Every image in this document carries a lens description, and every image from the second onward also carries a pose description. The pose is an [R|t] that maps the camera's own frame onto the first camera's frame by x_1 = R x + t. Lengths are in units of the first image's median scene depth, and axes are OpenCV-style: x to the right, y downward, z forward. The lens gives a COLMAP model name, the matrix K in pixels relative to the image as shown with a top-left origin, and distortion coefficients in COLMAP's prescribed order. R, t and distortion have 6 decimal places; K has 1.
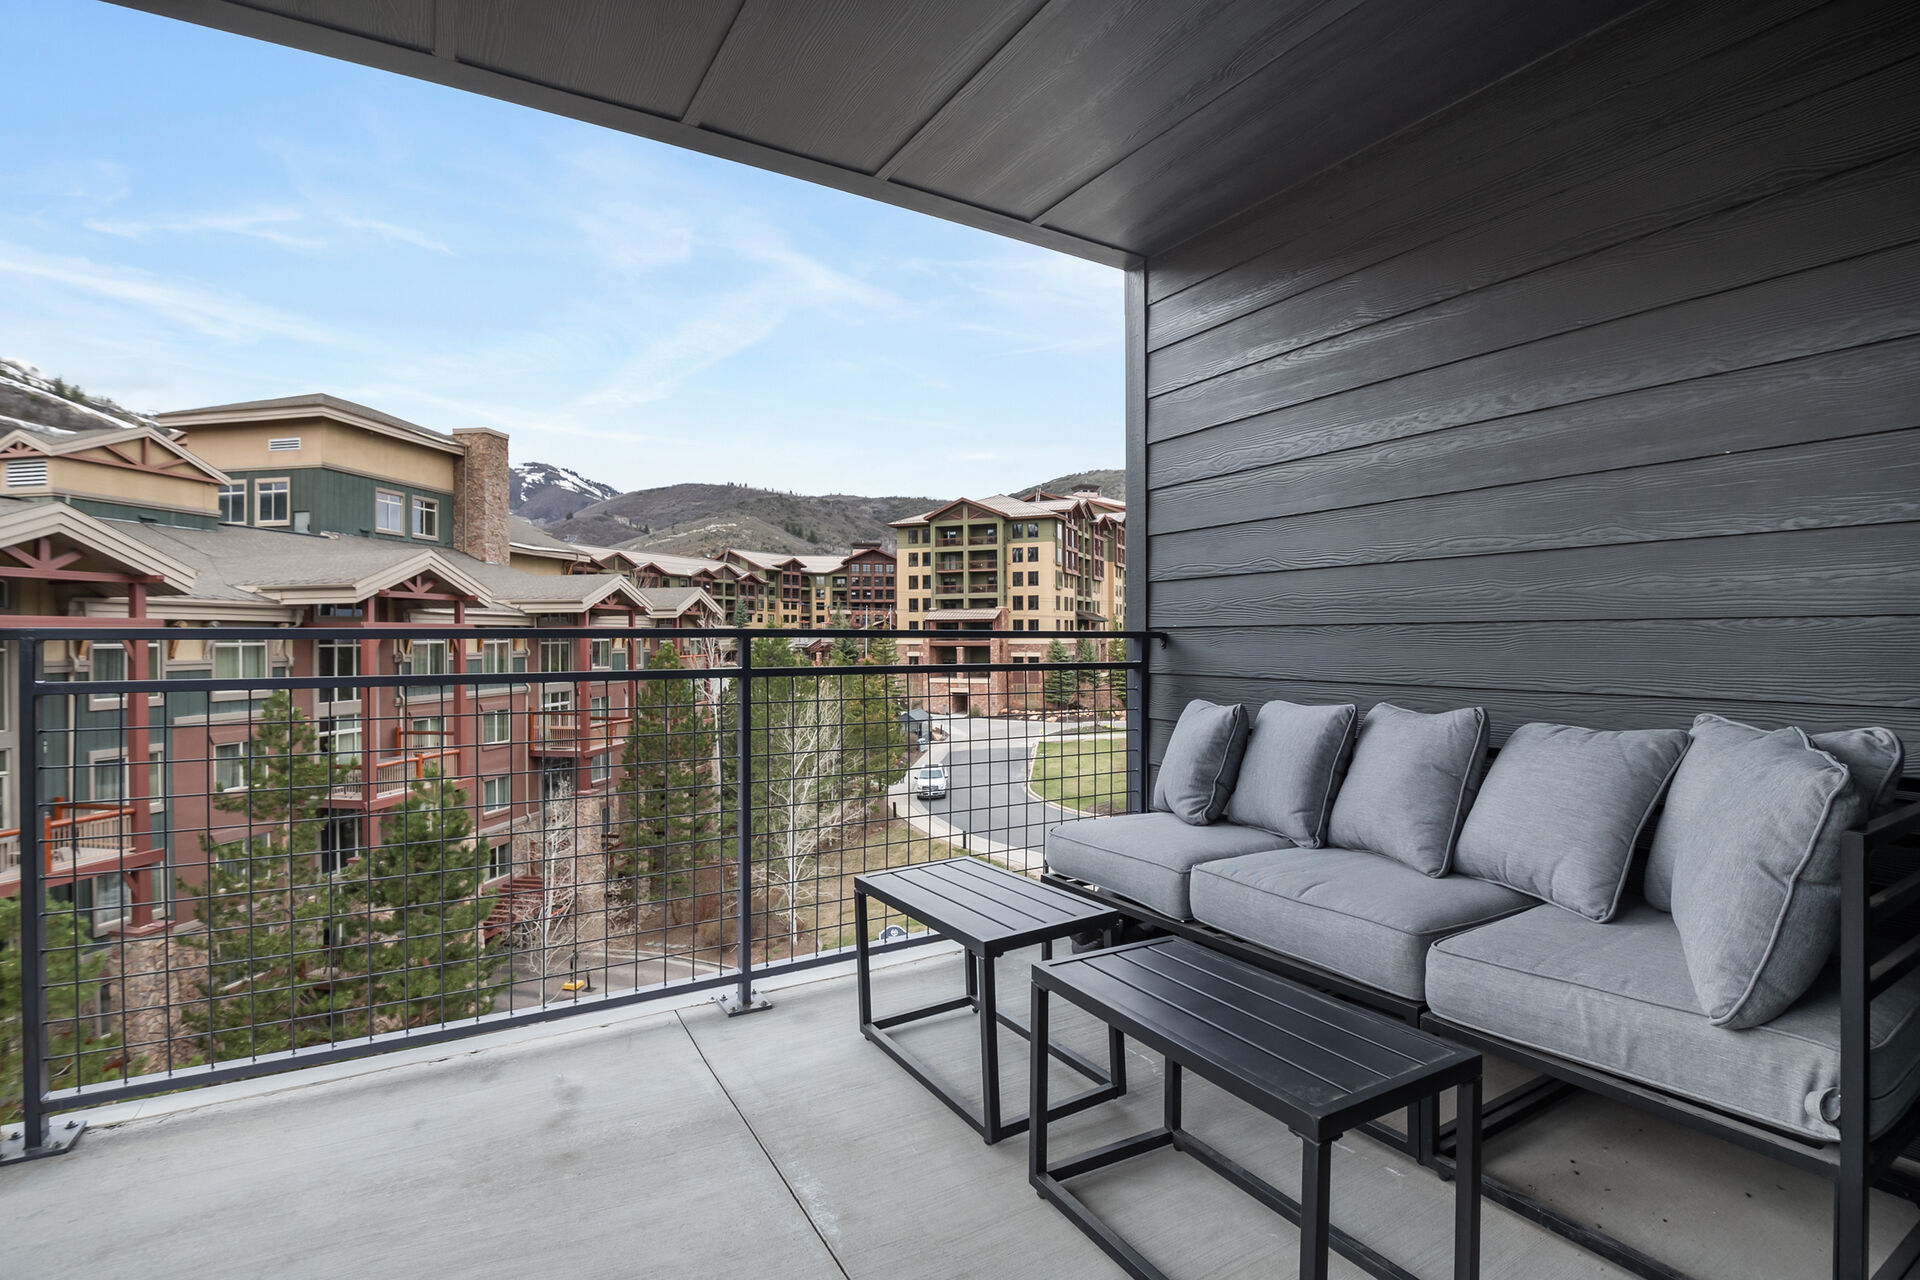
lens RADIAL K [[888.0, 0, 980.0], [0, 888.0, 639.5], [0, 0, 1]] dist [-0.025250, -0.004802]
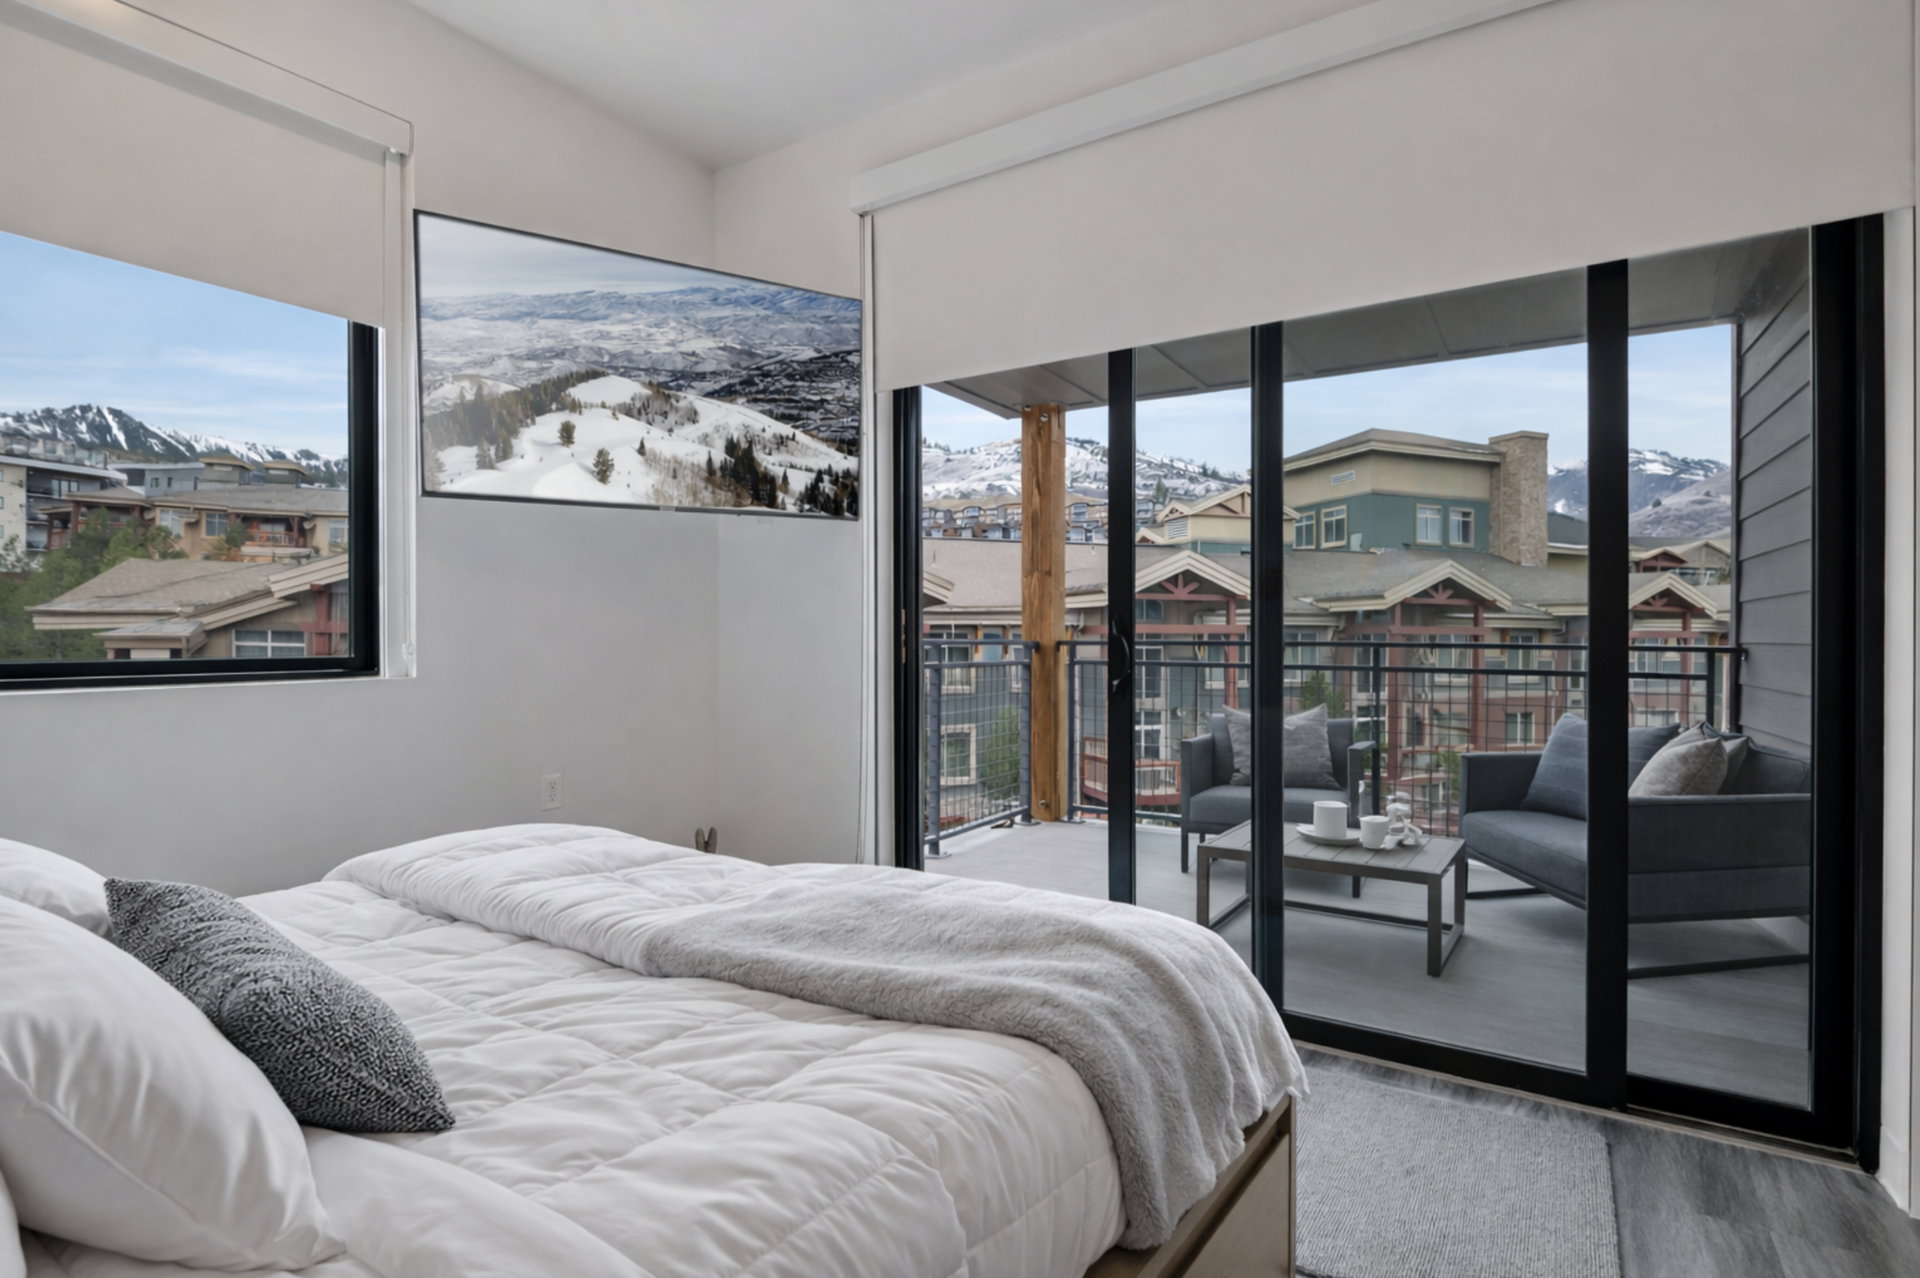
lens RADIAL K [[900.4, 0, 960.7], [0, 900.4, 632.9], [0, 0, 1]] dist [0.003827, -0.003047]
pose [[0.460957, 0.008774, -0.887379, 0.054987], [-0.017116, 0.999853, 0.000995, -0.000849], [0.887257, 0.014730, 0.461039, -0.036020]]
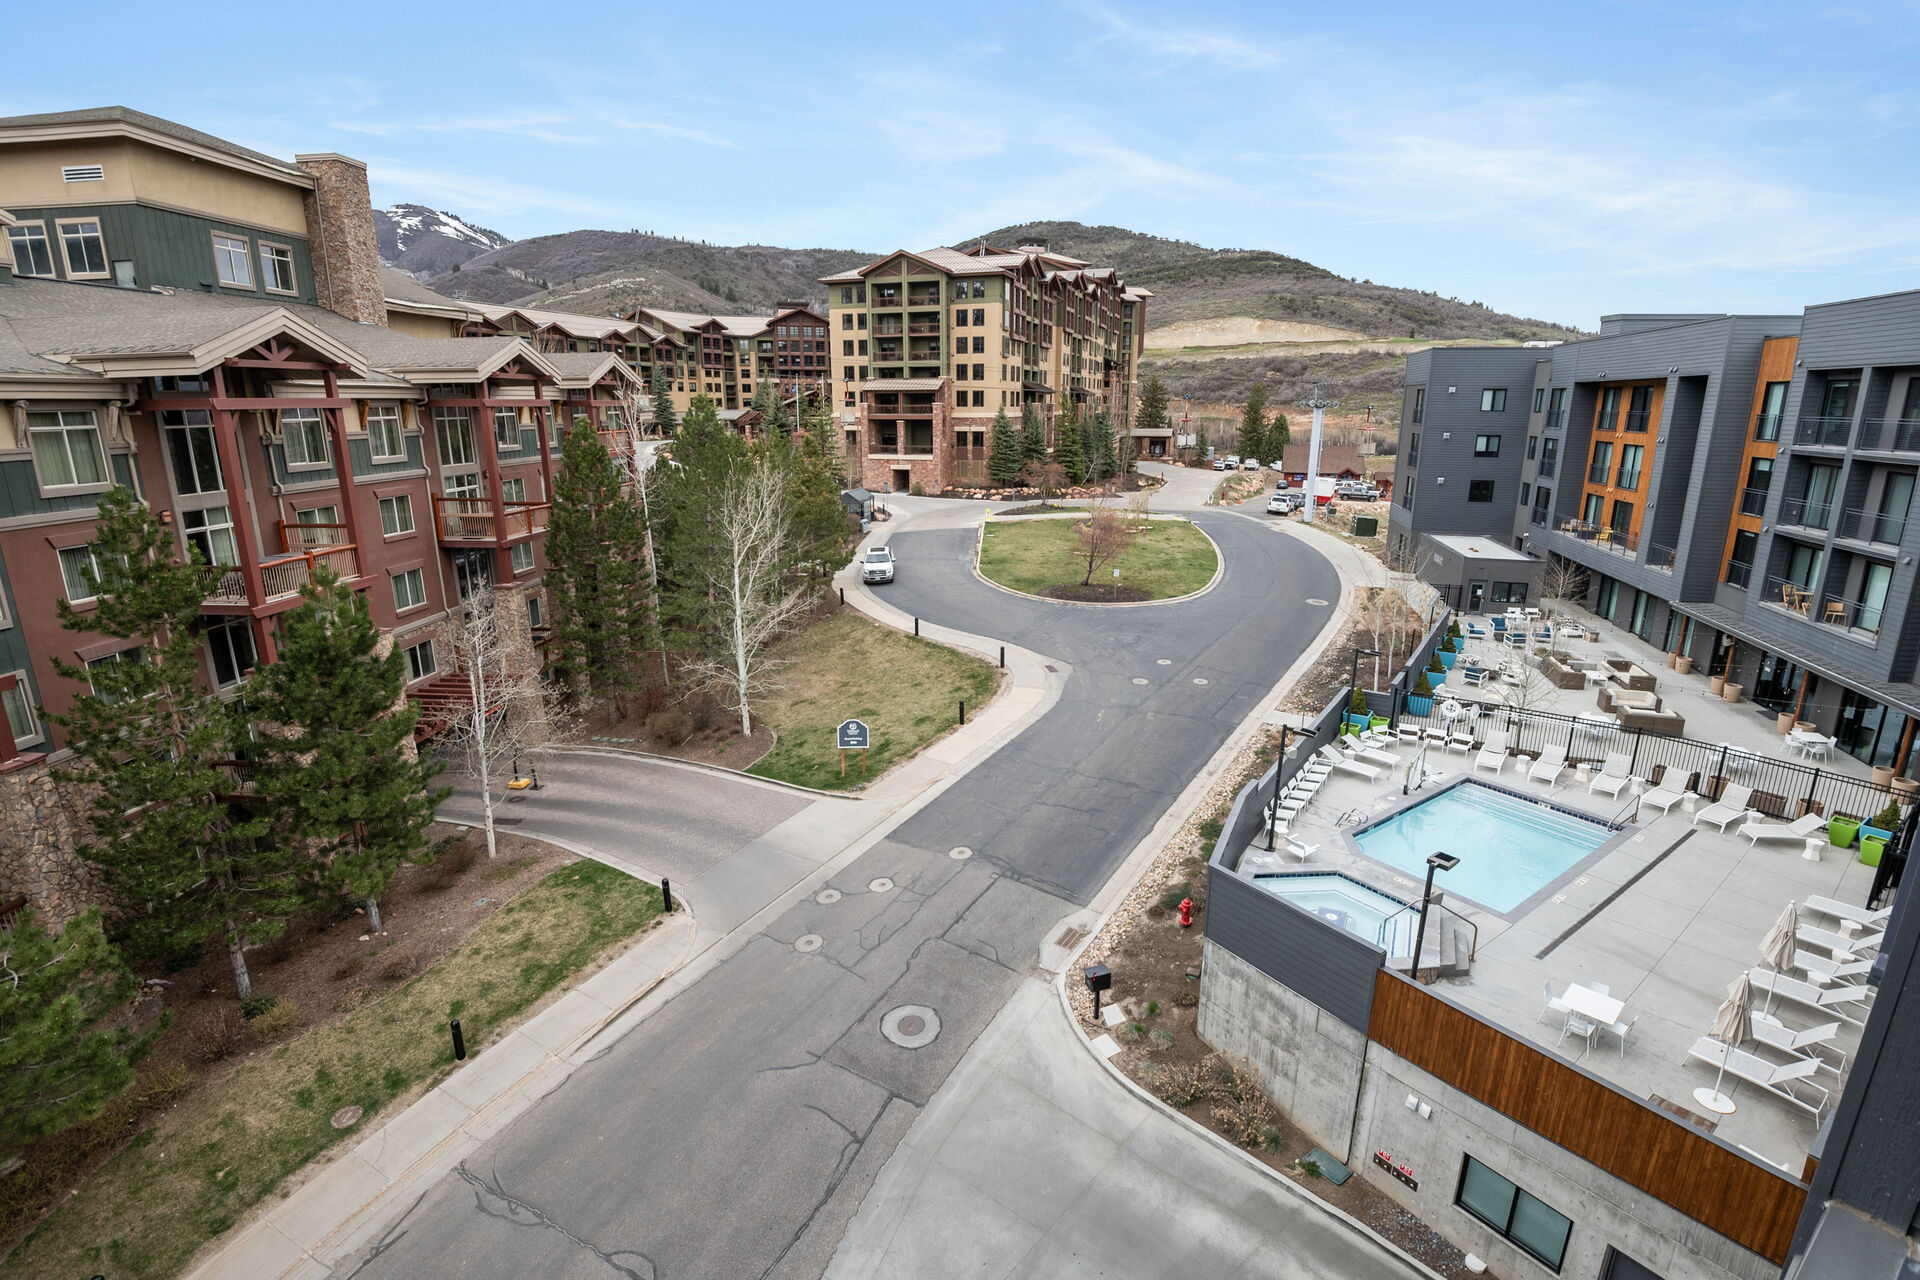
lens RADIAL K [[888.0, 0, 975.4], [0, 888.0, 645.3], [0, 0, 1]] dist [-0.025250, -0.004802]
pose [[0.997623, -0.011782, 0.067895, -0.017371], [-0.006061, 0.966454, 0.256769, -0.004454], [-0.068643, -0.256570, 0.964085, 0.047724]]
